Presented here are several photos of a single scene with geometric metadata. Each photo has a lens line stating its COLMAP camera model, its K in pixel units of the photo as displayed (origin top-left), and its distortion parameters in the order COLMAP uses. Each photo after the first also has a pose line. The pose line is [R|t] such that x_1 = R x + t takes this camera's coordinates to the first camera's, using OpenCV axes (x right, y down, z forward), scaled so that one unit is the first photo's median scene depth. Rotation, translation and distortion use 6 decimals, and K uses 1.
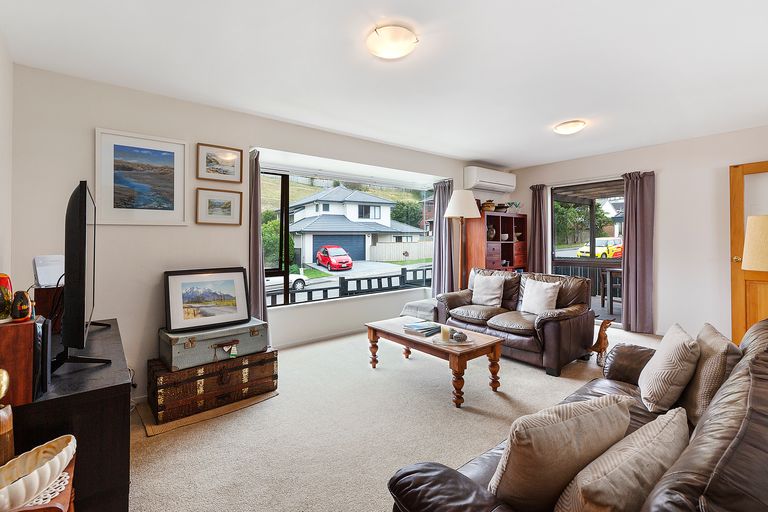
lens RADIAL K [[351.8, 0, 385.7], [0, 351.8, 233.5], [0, 0, 1]] dist [0.002730, -0.000956]
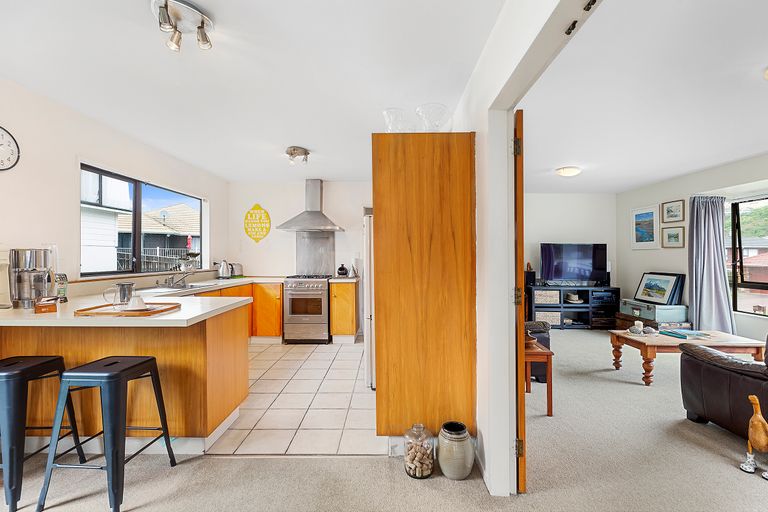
lens RADIAL K [[351.8, 0, 379.4], [0, 351.8, 252.6], [0, 0, 1]] dist [0.002730, -0.000956]
pose [[-0.639079, -0.005774, -0.769119, 1.769219], [0.005064, 0.999919, -0.011715, 0.010573], [0.769124, -0.011382, -0.638998, 1.022656]]
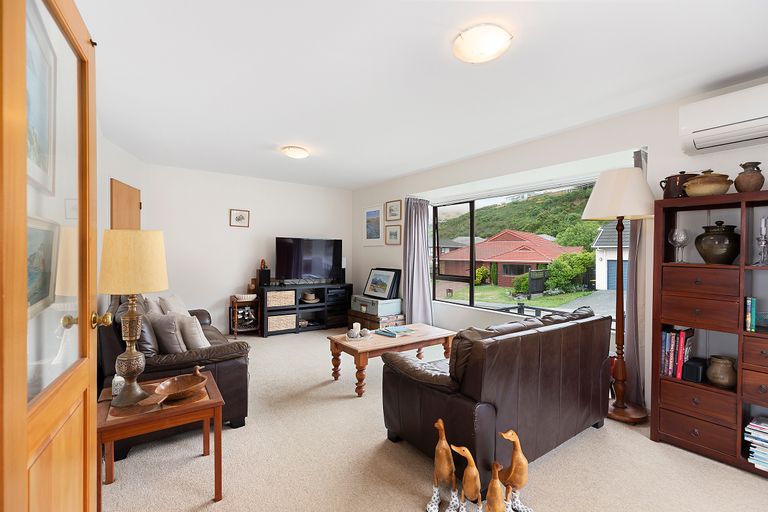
lens RADIAL K [[351.8, 0, 386.0], [0, 351.8, 254.0], [0, 0, 1]] dist [0.002730, -0.000956]
pose [[-0.051083, 0.005357, -0.998680, 1.354042], [-0.000586, 0.999985, 0.005394, 0.012449], [0.998694, 0.000861, -0.051079, 1.083004]]
